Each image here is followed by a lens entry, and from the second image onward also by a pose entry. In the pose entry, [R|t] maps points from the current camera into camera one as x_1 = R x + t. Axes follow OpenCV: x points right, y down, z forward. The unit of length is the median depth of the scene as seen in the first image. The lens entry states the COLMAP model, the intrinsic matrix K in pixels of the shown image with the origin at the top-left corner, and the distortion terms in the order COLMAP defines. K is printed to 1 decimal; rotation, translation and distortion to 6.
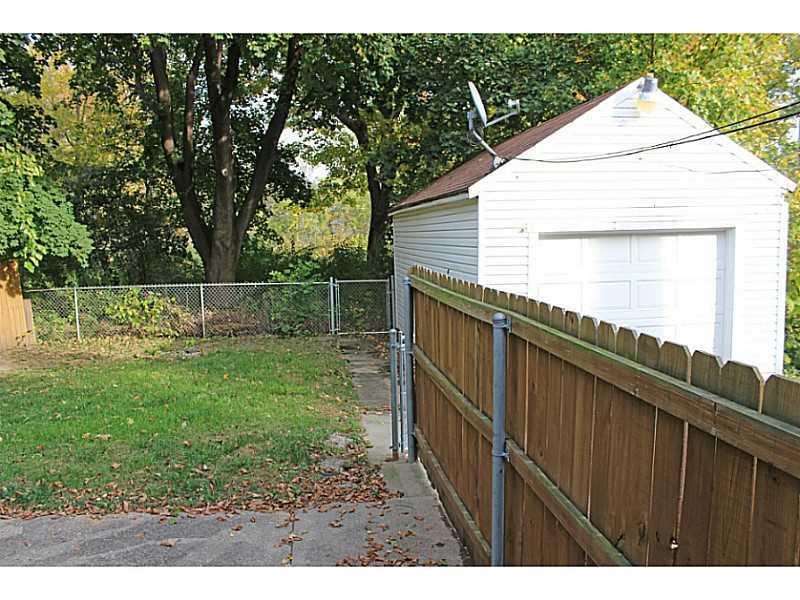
lens RADIAL K [[649.9, 0, 399.0], [0, 649.9, 303.9], [0, 0, 1]] dist [-0.116688, 0.007219]
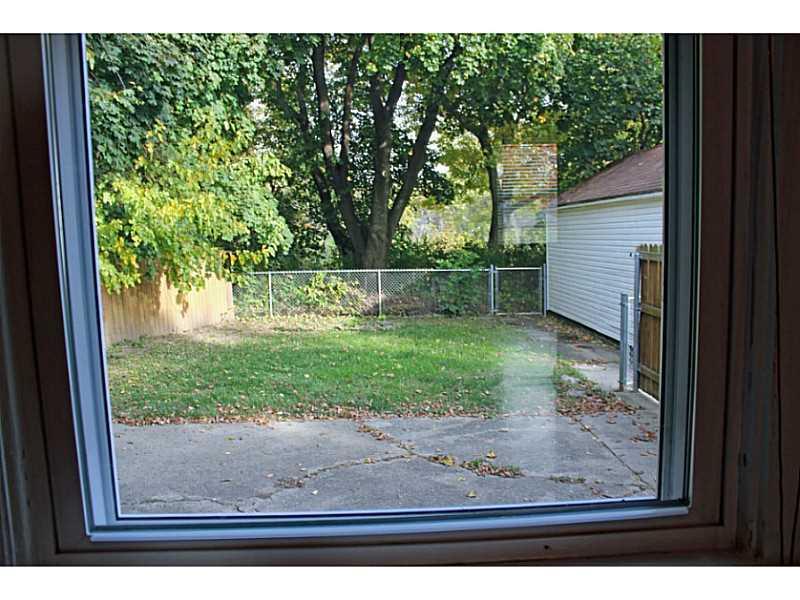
lens RADIAL K [[649.9, 0, 399.2], [0, 649.9, 296.7], [0, 0, 1]] dist [-0.116688, 0.007219]
pose [[0.994226, 0.009438, -0.106890, -0.143384], [-0.010530, 0.999898, -0.009655, 0.028298], [0.106788, 0.010725, 0.994224, -0.162737]]
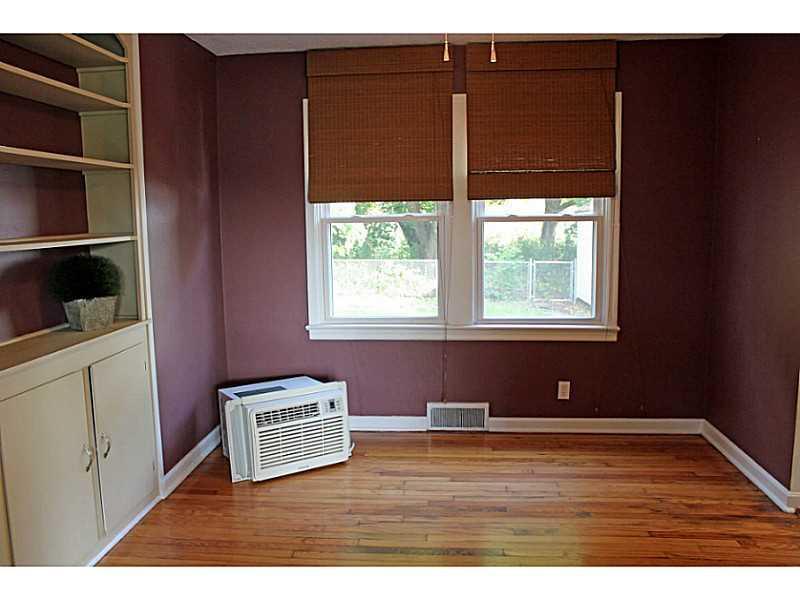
lens RADIAL K [[649.9, 0, 401.8], [0, 649.9, 301.2], [0, 0, 1]] dist [-0.116688, 0.007219]
pose [[0.976719, 0.042157, -0.210341, -0.078562], [-0.039119, 0.999062, 0.018587, 0.034475], [0.210927, -0.009926, 0.977451, -0.403128]]
